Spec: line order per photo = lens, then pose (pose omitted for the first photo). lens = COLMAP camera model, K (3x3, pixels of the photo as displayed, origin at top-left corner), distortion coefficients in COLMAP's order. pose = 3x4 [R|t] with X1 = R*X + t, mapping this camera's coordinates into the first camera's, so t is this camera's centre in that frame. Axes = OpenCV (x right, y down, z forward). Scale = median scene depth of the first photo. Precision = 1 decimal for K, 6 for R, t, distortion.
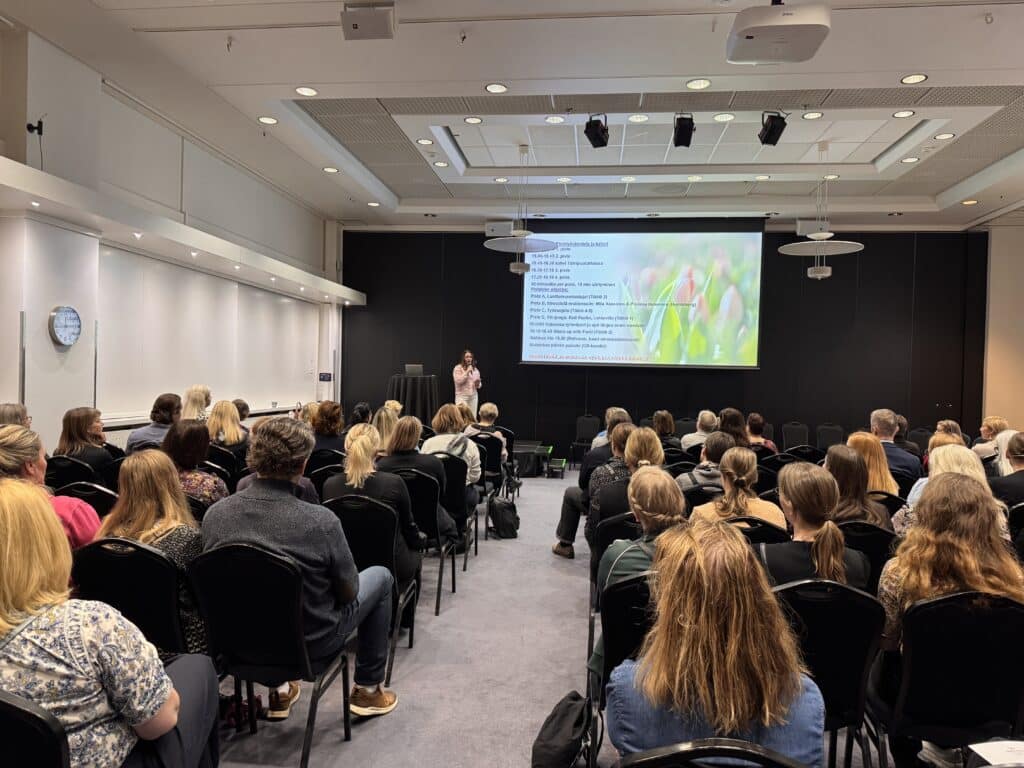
lens RADIAL K [[699.4, 0, 512.0], [0, 699.4, 384.0], [0, 0, 1]] dist [0.022806, -0.001809]
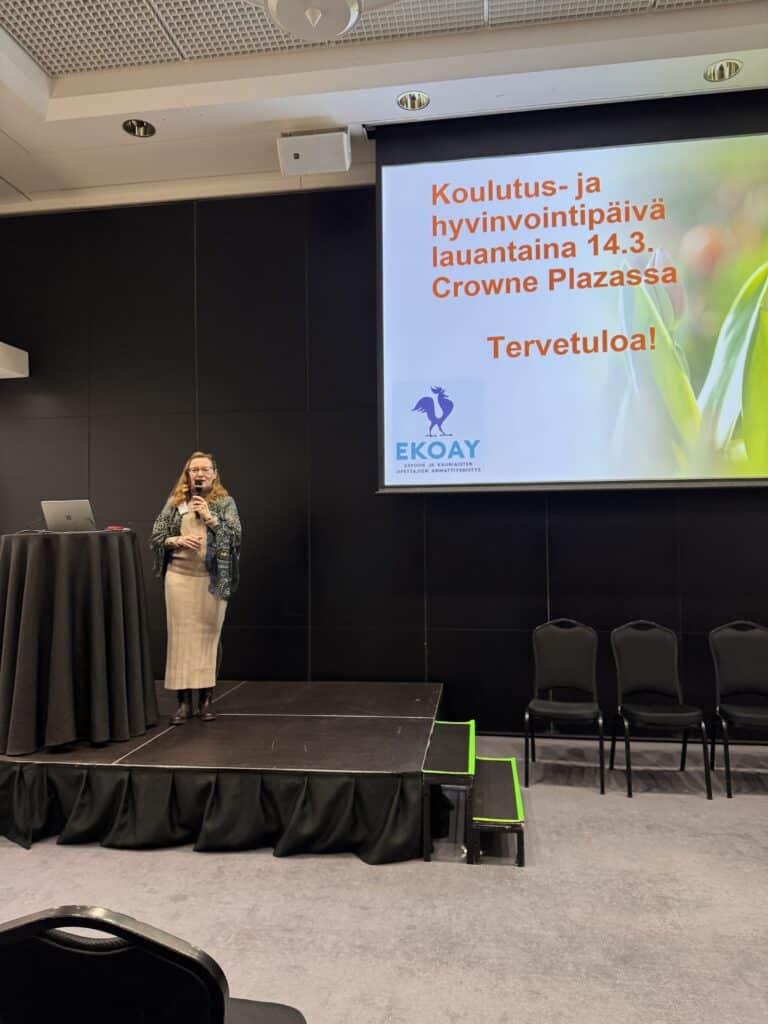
lens RADIAL K [[699.4, 0, 389.2], [0, 699.4, 528.9], [0, 0, 1]] dist [0.022806, -0.001809]
pose [[0.999145, -0.038288, -0.015593, 0.022997], [0.038205, 0.999254, -0.005580, -0.005576], [0.015795, 0.004979, 0.999863, 0.588234]]
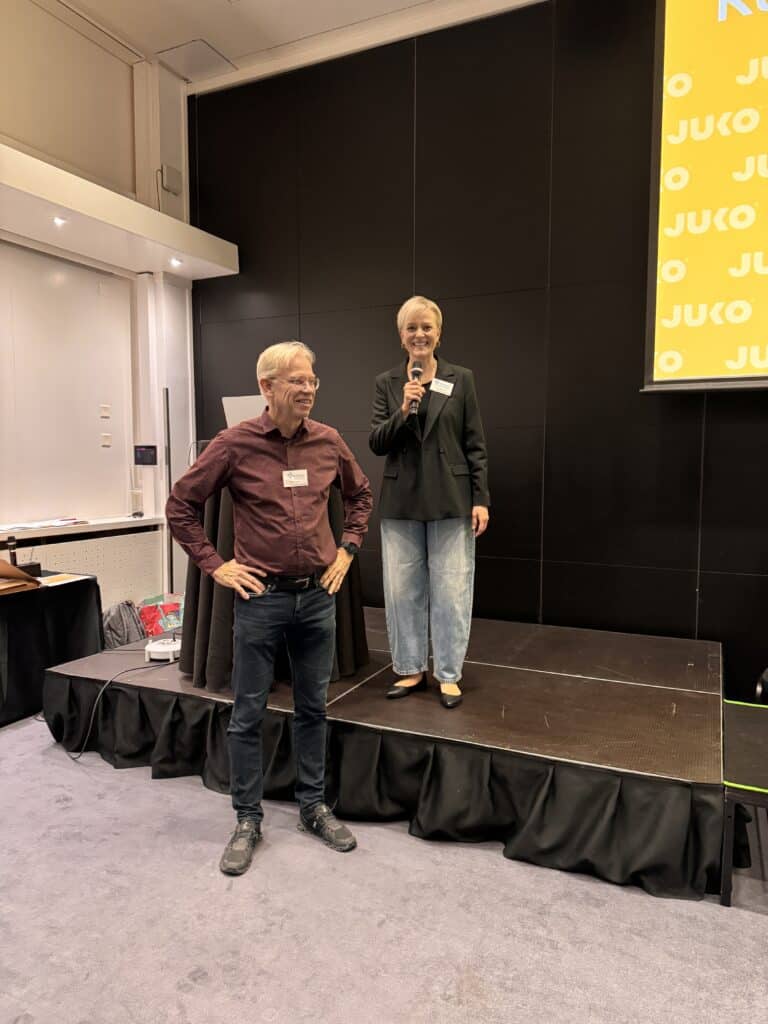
lens RADIAL K [[699.4, 0, 389.2], [0, 699.4, 528.9], [0, 0, 1]] dist [0.022806, -0.001809]
pose [[0.950106, 0.002031, -0.311921, 0.000973], [0.028518, 0.995225, 0.093345, -0.000591], [0.310621, -0.097583, 0.945512, 0.662244]]
